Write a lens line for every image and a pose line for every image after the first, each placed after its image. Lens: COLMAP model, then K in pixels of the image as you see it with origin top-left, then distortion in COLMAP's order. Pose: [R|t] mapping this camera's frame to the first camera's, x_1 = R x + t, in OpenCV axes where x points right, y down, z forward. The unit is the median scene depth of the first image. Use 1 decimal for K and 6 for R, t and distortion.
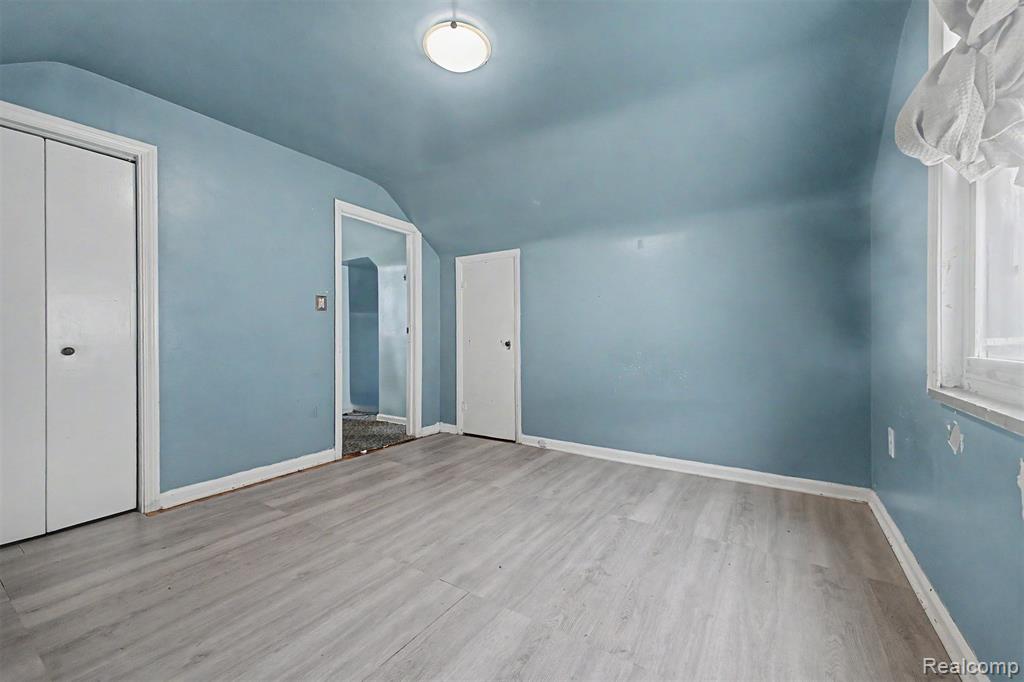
lens RADIAL K [[408.5, 0, 512.8], [0, 408.5, 335.6], [0, 0, 1]] dist [0.020024, -0.007425]
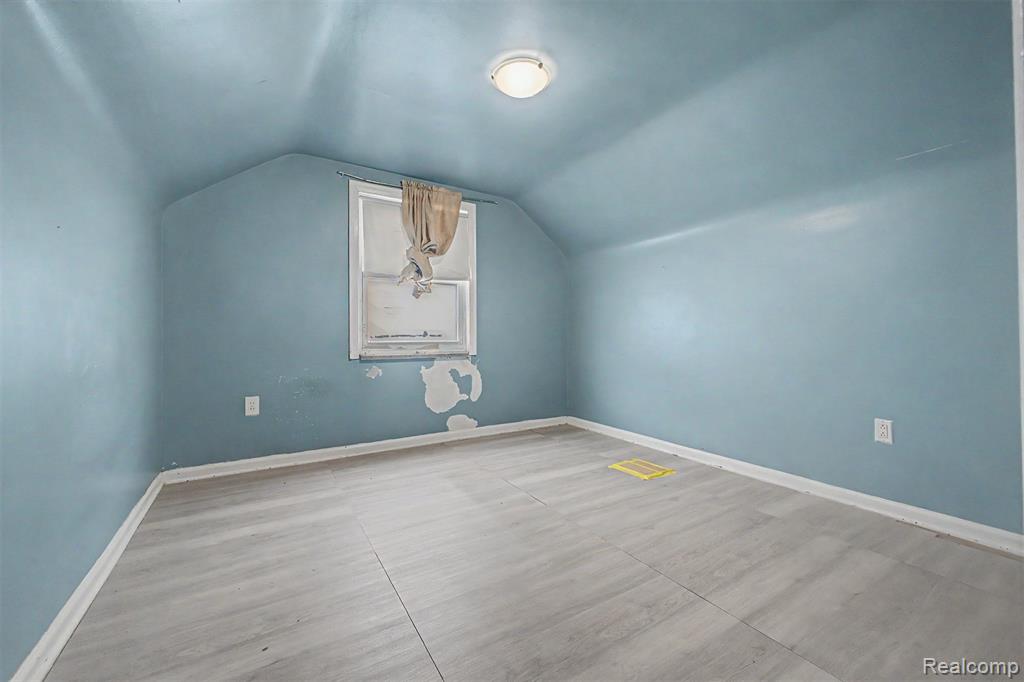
lens RADIAL K [[408.5, 0, 512.8], [0, 408.5, 335.6], [0, 0, 1]] dist [0.020024, -0.007425]
pose [[-0.907596, 0.001860, 0.419840, -0.563127], [0.002411, 0.999997, 0.000782, 0.005245], [-0.419837, 0.001722, -0.907598, 1.959220]]
